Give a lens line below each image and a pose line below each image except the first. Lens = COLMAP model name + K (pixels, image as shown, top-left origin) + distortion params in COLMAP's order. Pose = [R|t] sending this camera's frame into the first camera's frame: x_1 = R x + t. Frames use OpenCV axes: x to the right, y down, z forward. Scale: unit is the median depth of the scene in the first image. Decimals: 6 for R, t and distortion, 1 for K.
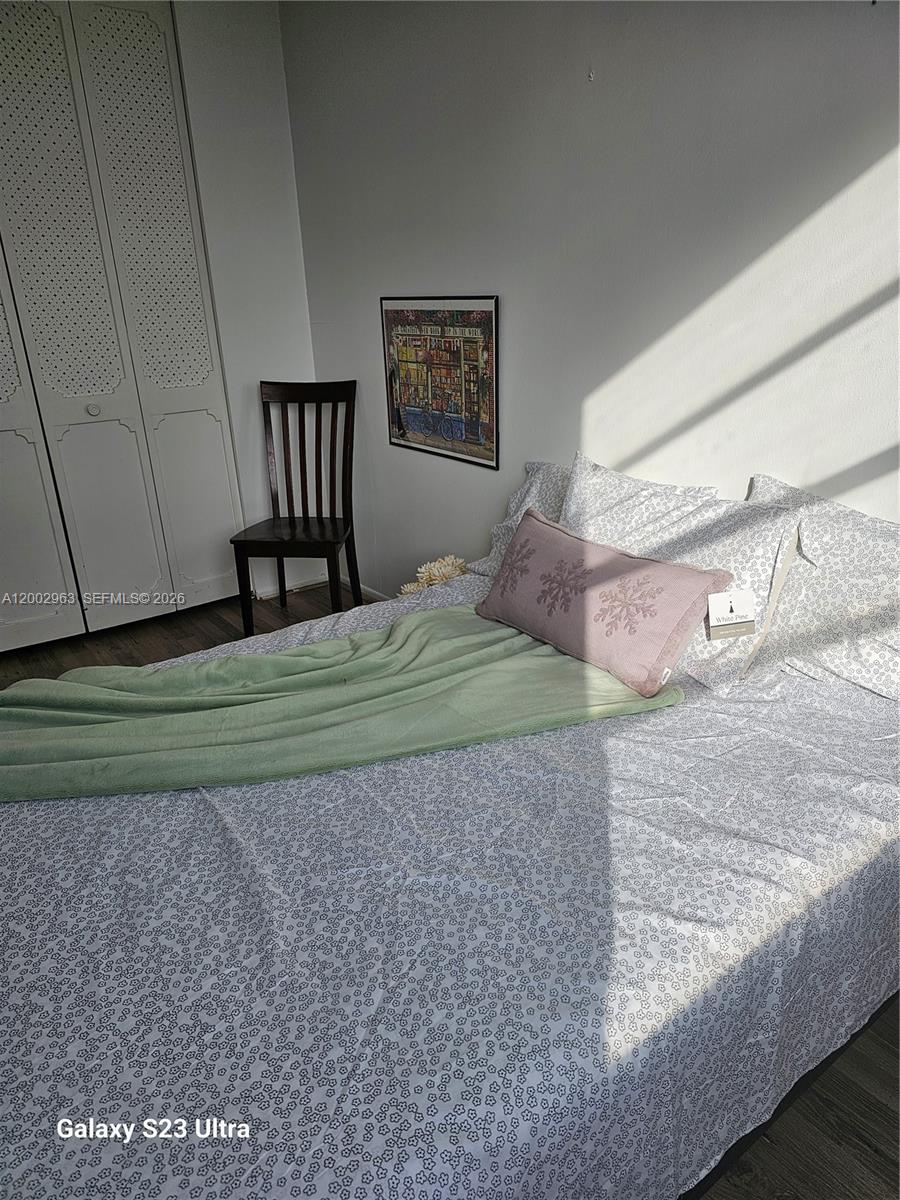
lens RADIAL K [[803.4, 0, 446.9], [0, 803.4, 601.1], [0, 0, 1]] dist [0.068059, -0.069608]
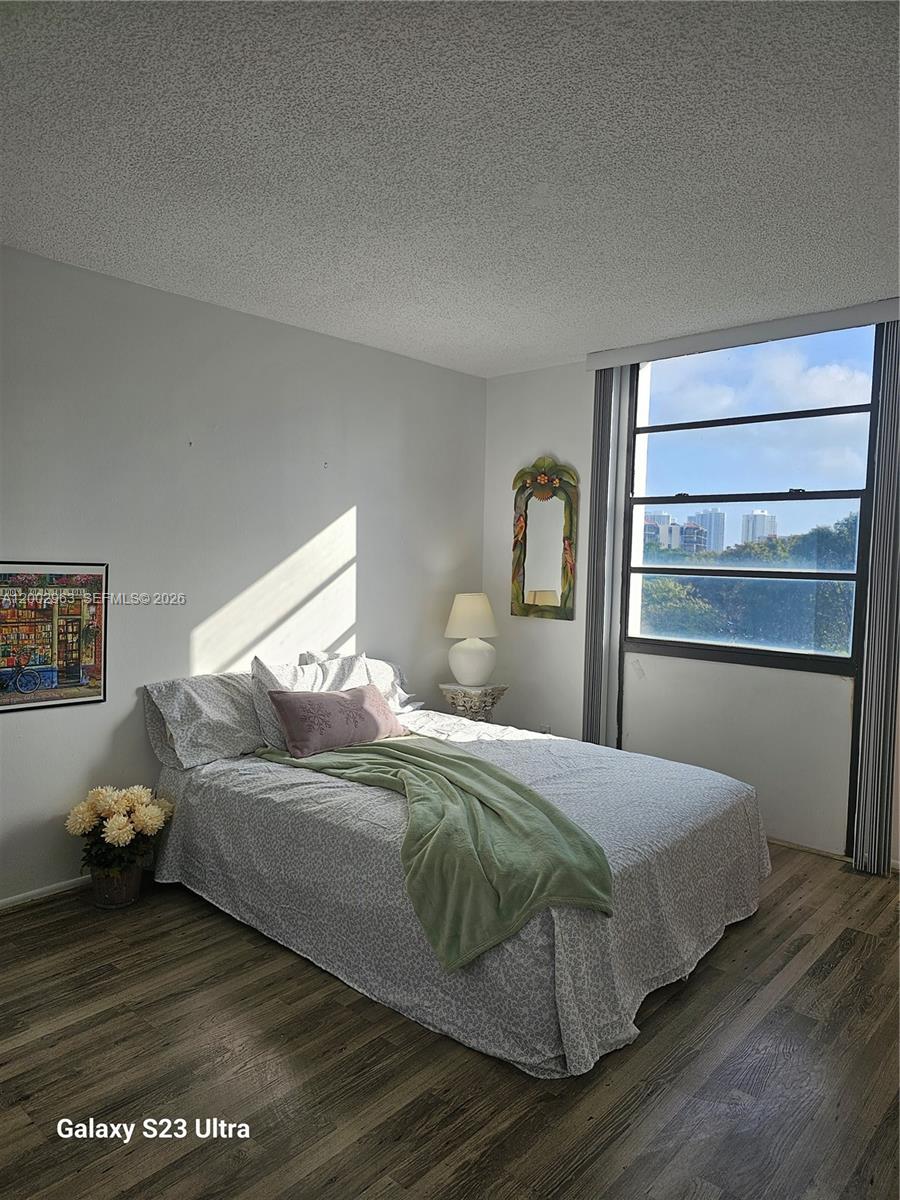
lens RADIAL K [[803.4, 0, 446.9], [0, 803.4, 601.1], [0, 0, 1]] dist [0.068059, -0.069608]
pose [[-0.218723, -0.031155, 0.975289, -1.173195], [0.322872, 0.940880, 0.102465, -0.257196], [-0.920822, 0.337305, -0.195733, 0.714685]]
